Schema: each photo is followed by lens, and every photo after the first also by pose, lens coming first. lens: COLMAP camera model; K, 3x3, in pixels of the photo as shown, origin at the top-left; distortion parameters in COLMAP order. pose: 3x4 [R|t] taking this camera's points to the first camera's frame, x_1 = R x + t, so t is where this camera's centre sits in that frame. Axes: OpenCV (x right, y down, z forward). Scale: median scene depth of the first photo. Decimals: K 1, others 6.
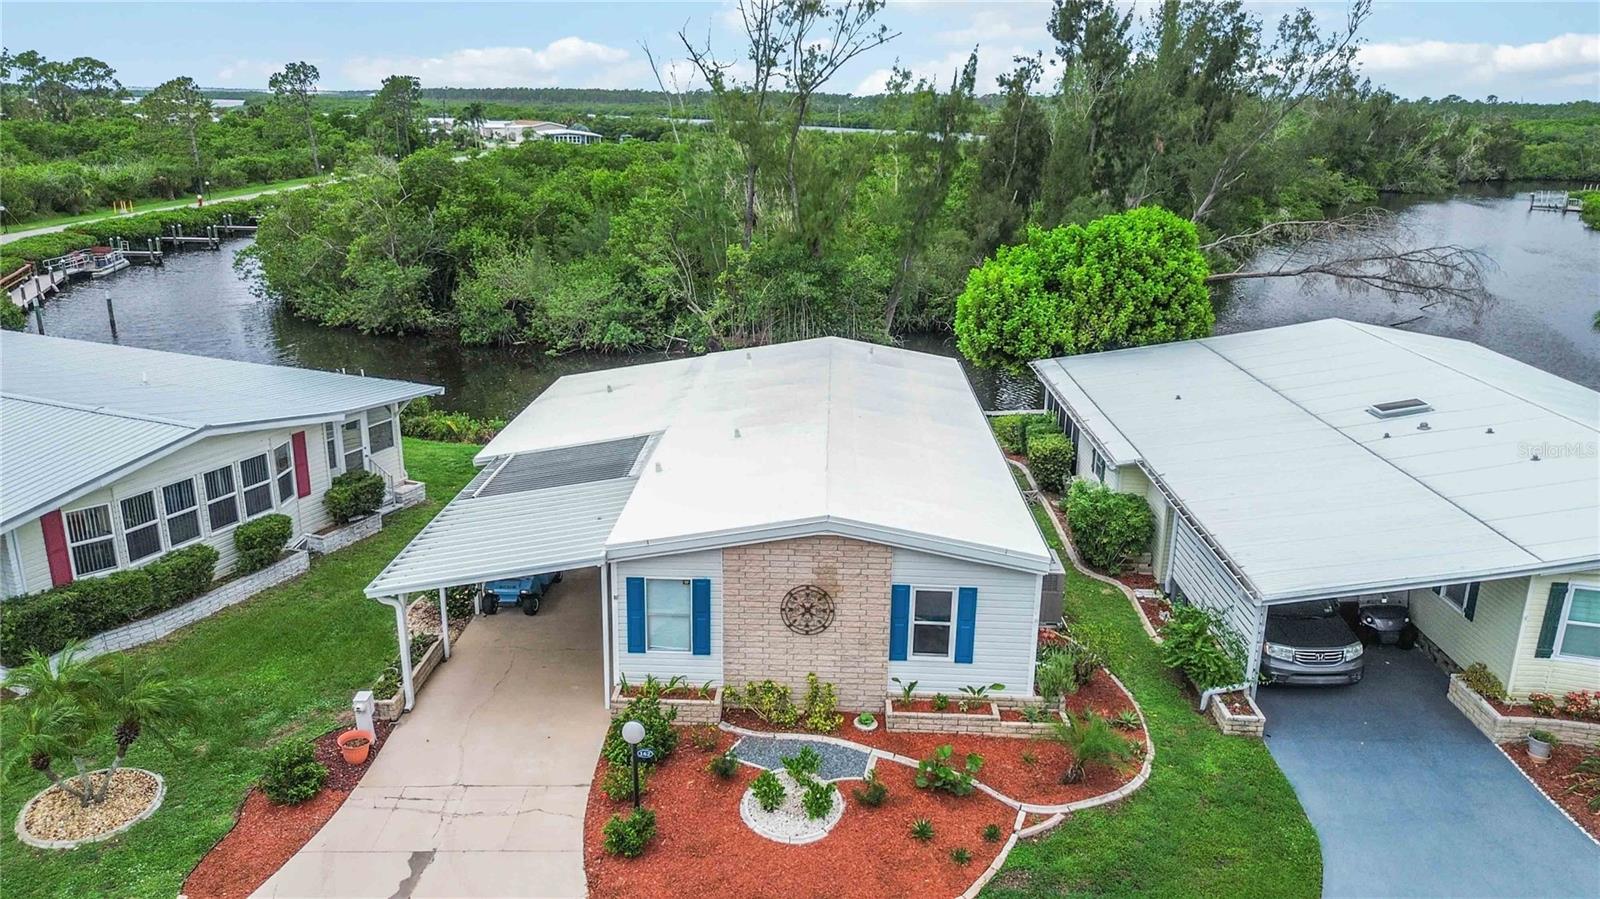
lens RADIAL K [[1134.8, 0, 797.4], [0, 1134.8, 453.1], [0, 0, 1]] dist [0.053088, -0.048493]
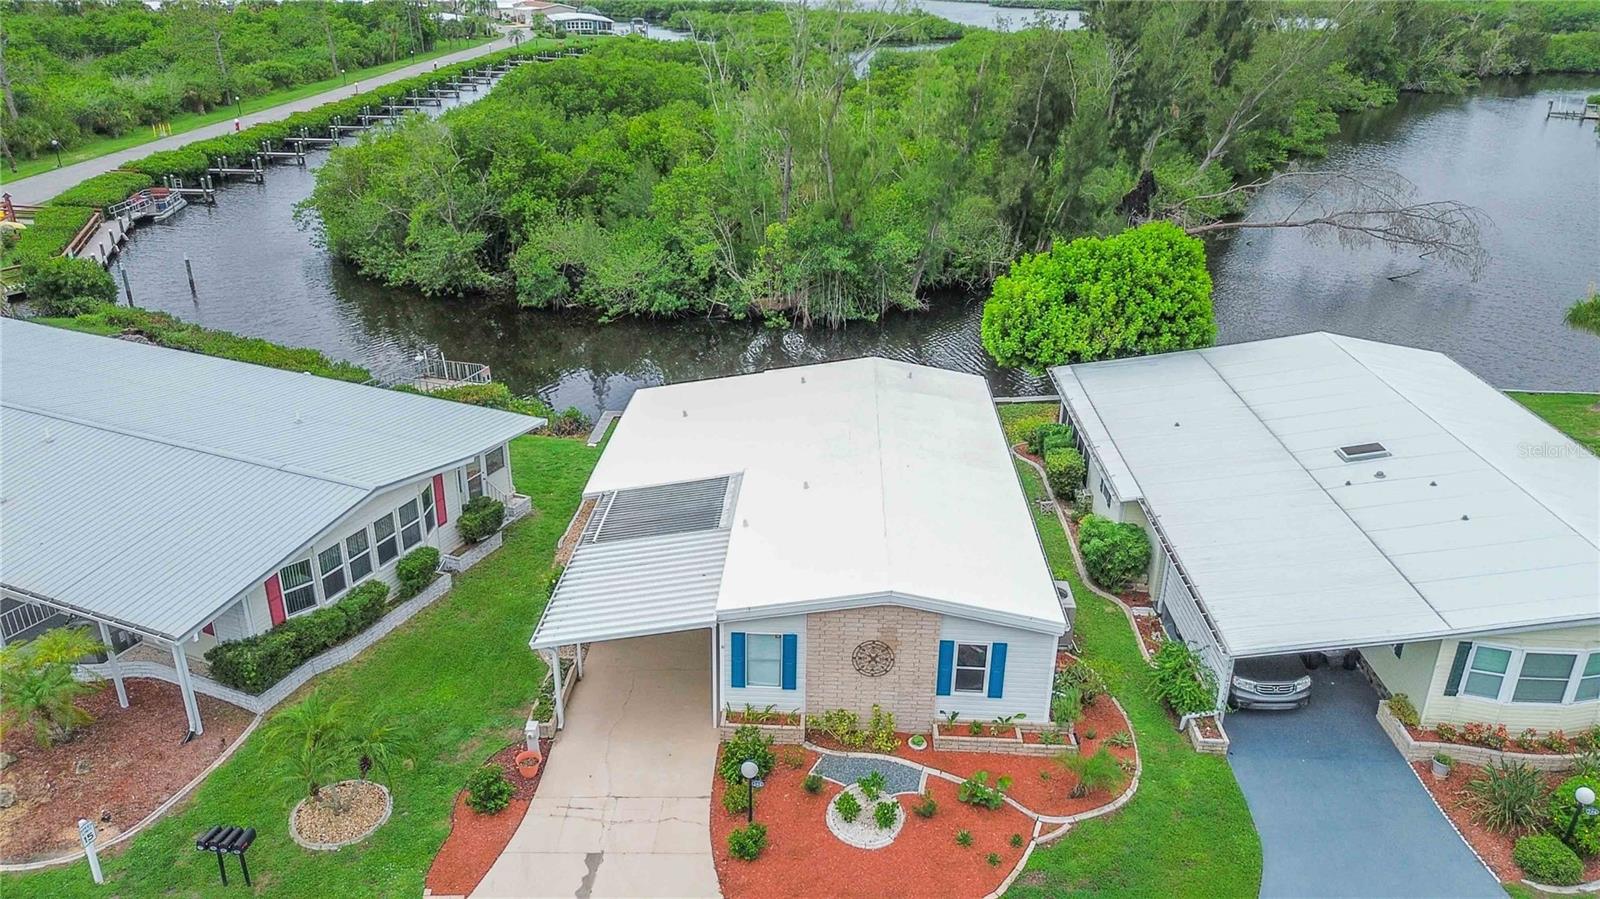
lens RADIAL K [[1134.8, 0, 797.1], [0, 1134.8, 450.6], [0, 0, 1]] dist [0.053088, -0.048493]
pose [[0.999972, 0.002714, -0.006903, -0.054763], [-0.001939, 0.993940, 0.109905, -0.187068], [0.007160, -0.109888, 0.993918, -0.195869]]
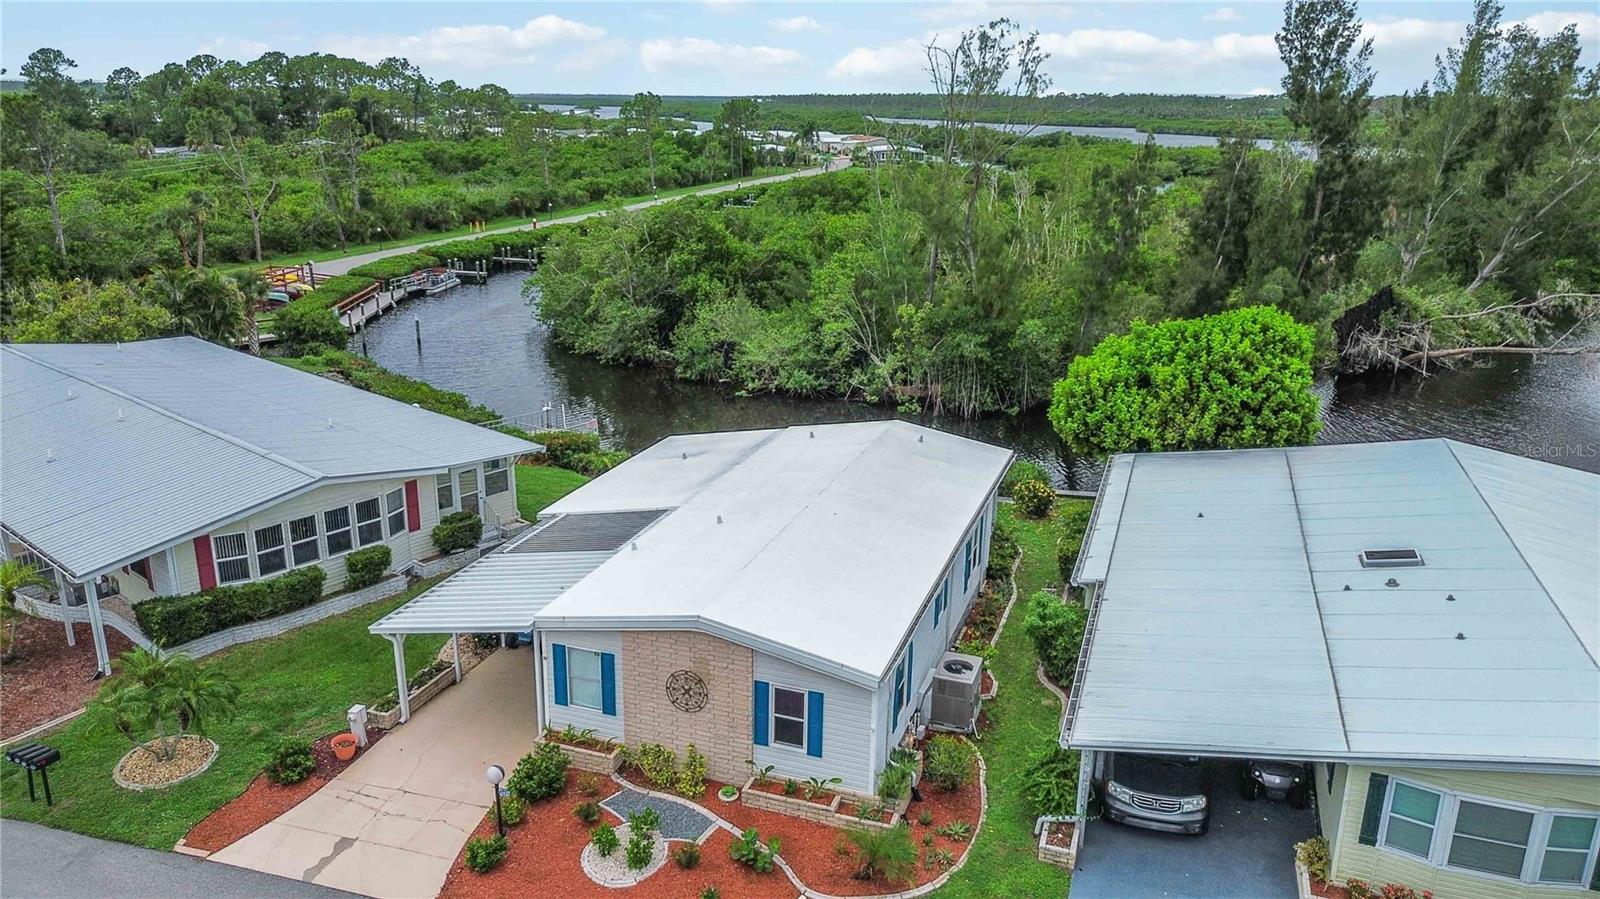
lens RADIAL K [[1134.8, 0, 797.8], [0, 1134.8, 445.9], [0, 0, 1]] dist [0.053088, -0.048493]
pose [[0.954005, 0.083814, -0.287835, 0.351083], [-0.085940, 0.996286, 0.005265, -0.106244], [0.287207, 0.019714, 0.957666, -0.087991]]
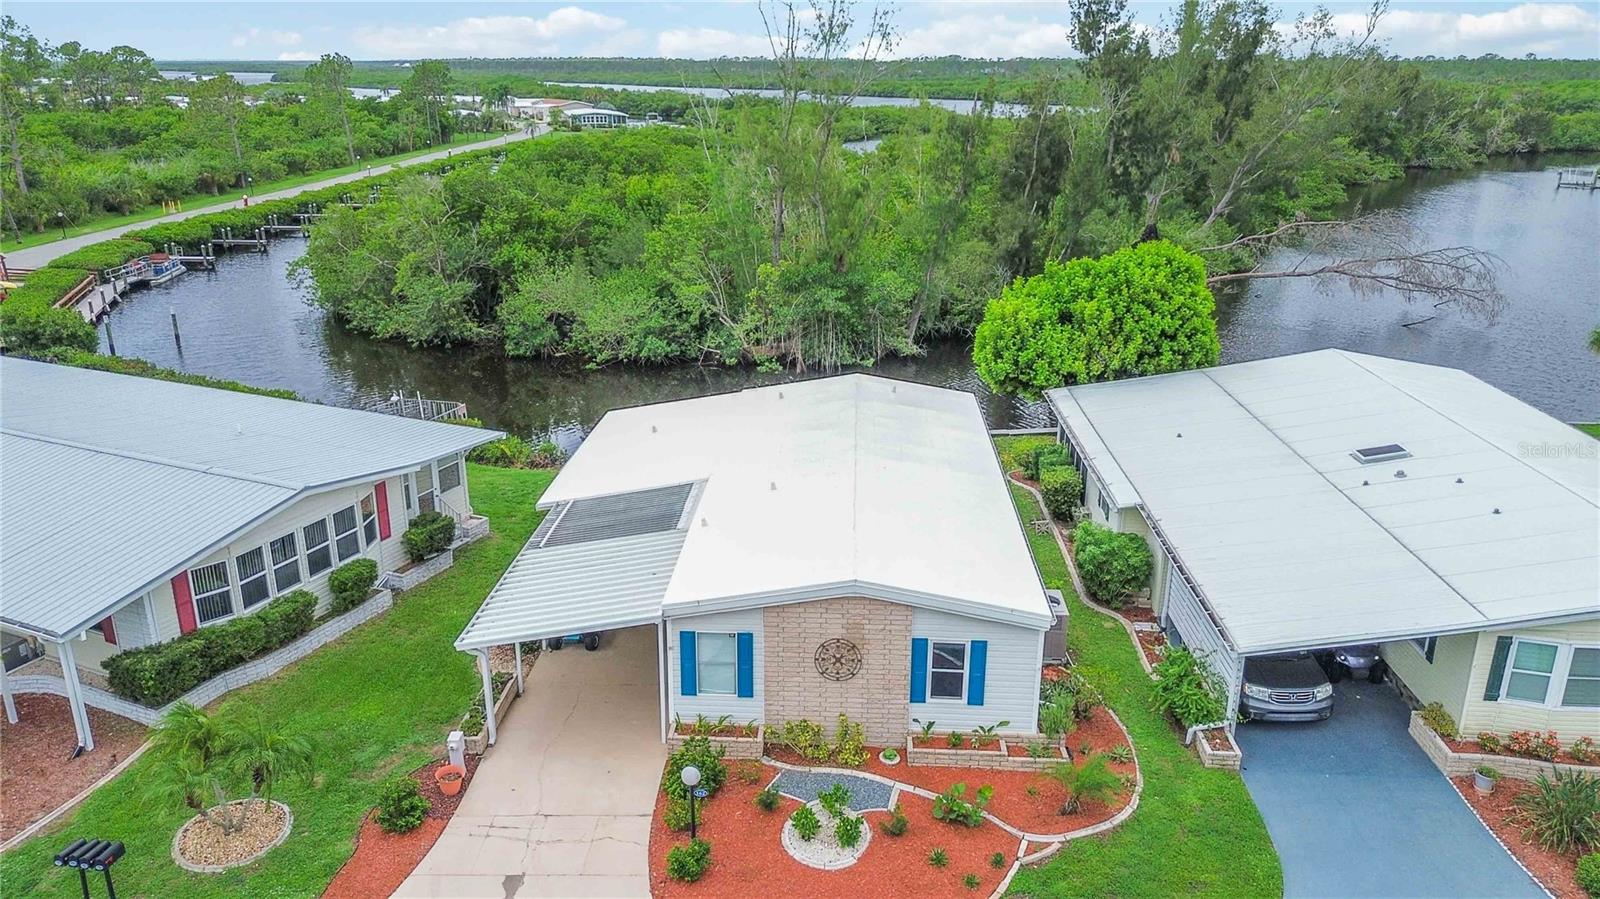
lens RADIAL K [[1134.8, 0, 797.3], [0, 1134.8, 449.1], [0, 0, 1]] dist [0.053088, -0.048493]
pose [[0.999715, -0.005283, -0.023266, -0.003526], [0.005875, 0.999659, 0.025430, -0.082293], [0.023124, -0.025560, 0.999406, -0.111022]]
